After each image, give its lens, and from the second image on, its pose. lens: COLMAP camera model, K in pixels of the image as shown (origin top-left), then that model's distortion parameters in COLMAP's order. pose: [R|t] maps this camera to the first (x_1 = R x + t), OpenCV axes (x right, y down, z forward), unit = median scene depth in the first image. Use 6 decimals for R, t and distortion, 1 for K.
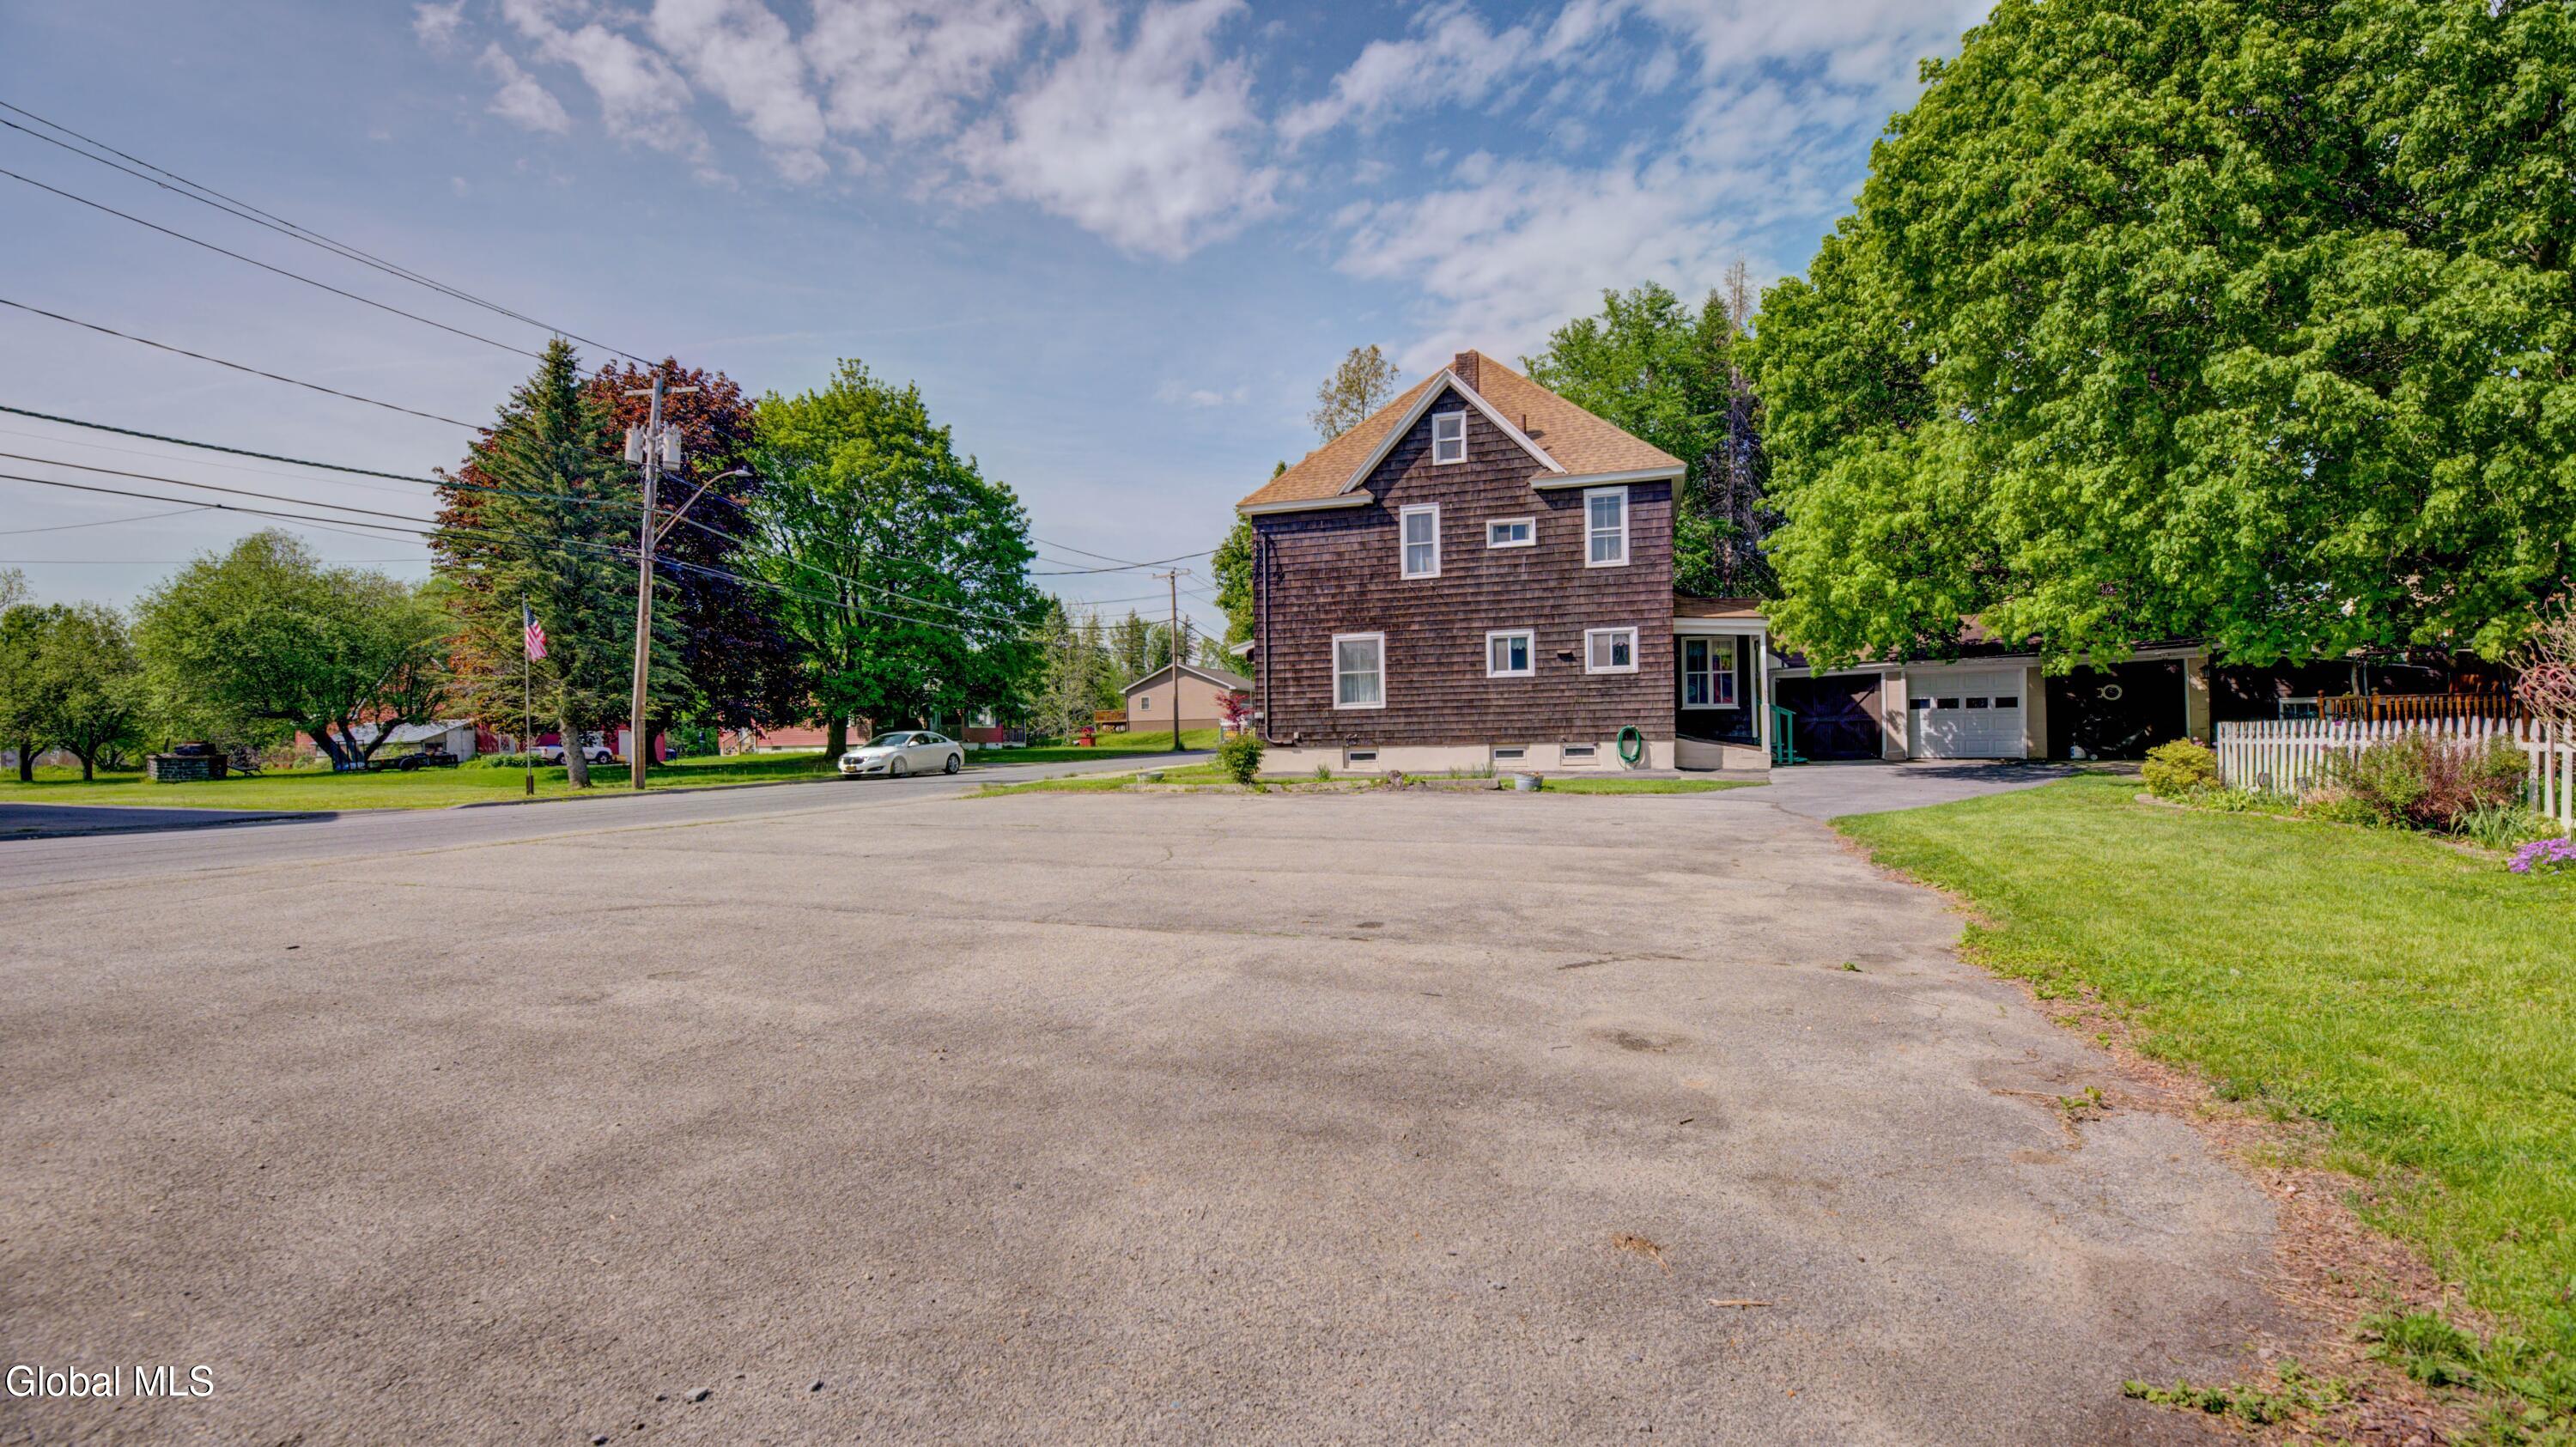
lens RADIAL K [[1073.0, 0, 1288.9], [0, 1073.0, 767.8], [0, 0, 1]] dist [-0.003413, -0.000585]
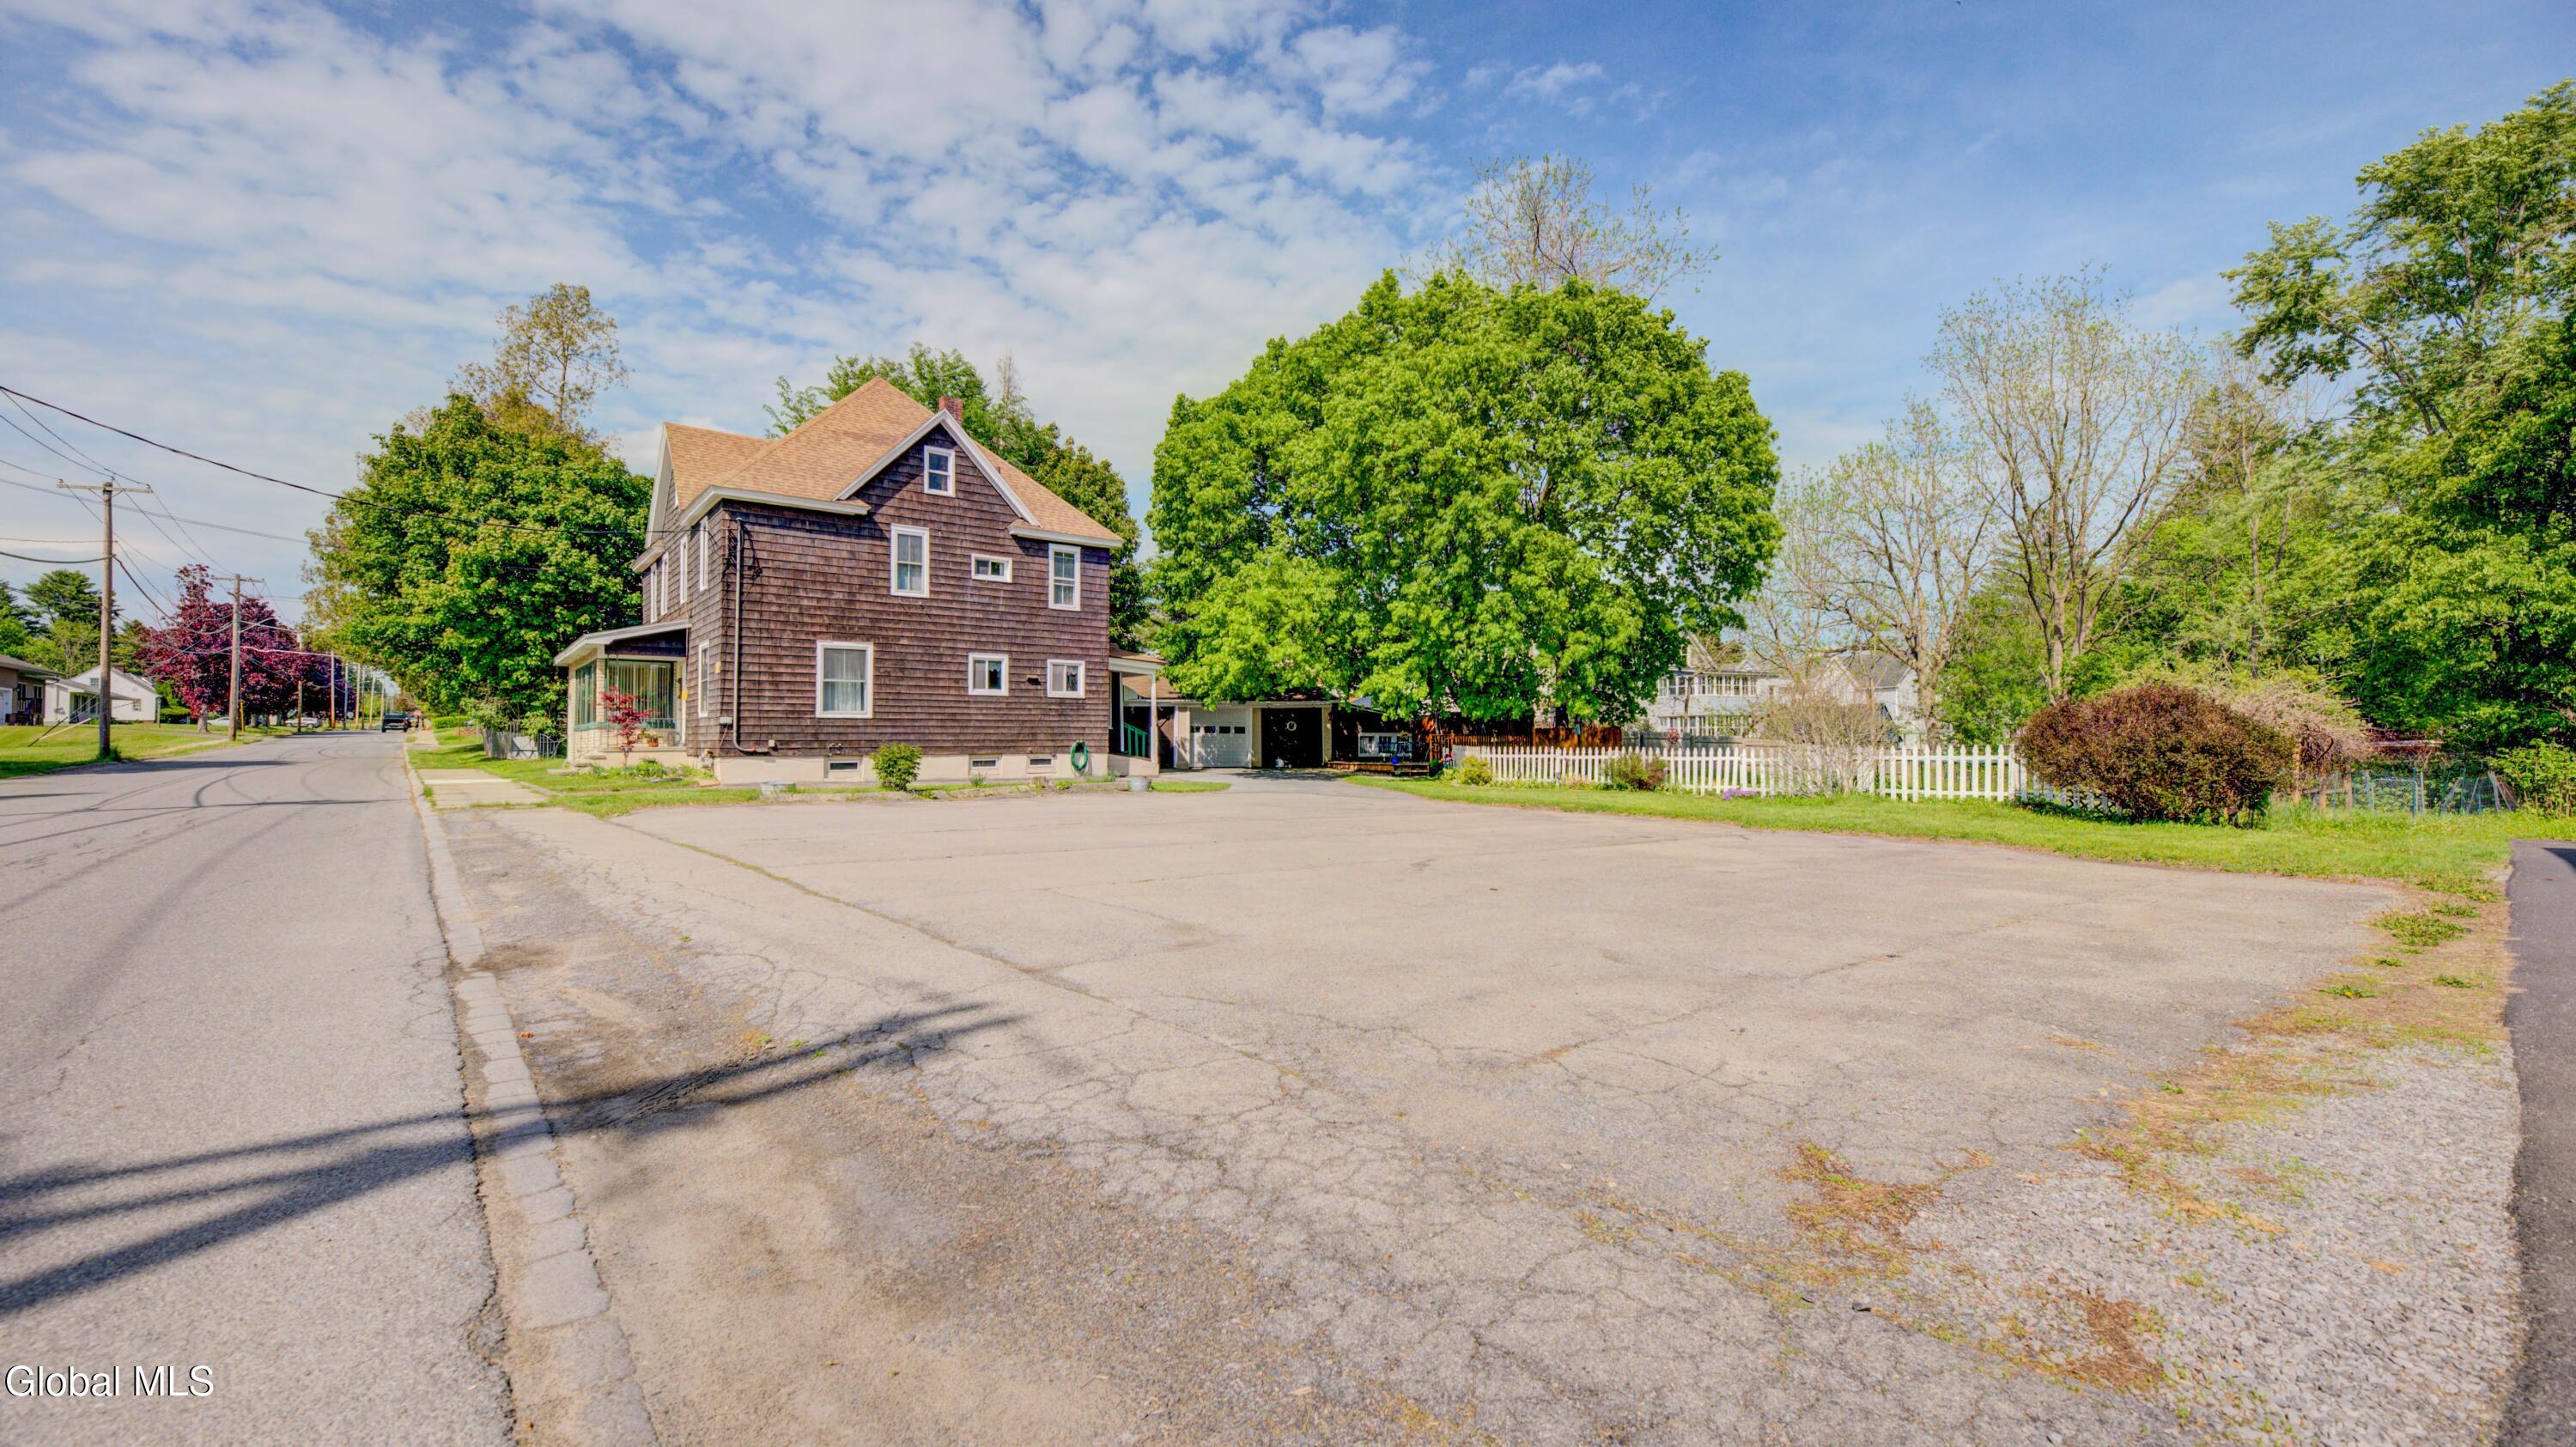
lens RADIAL K [[1073.0, 0, 1288.9], [0, 1073.0, 767.8], [0, 0, 1]] dist [-0.003413, -0.000585]
pose [[0.549676, -0.000307, 0.835378, -0.557707], [0.011913, 0.999901, -0.007471, 0.004057], [-0.835293, 0.014059, 0.549625, 0.115364]]
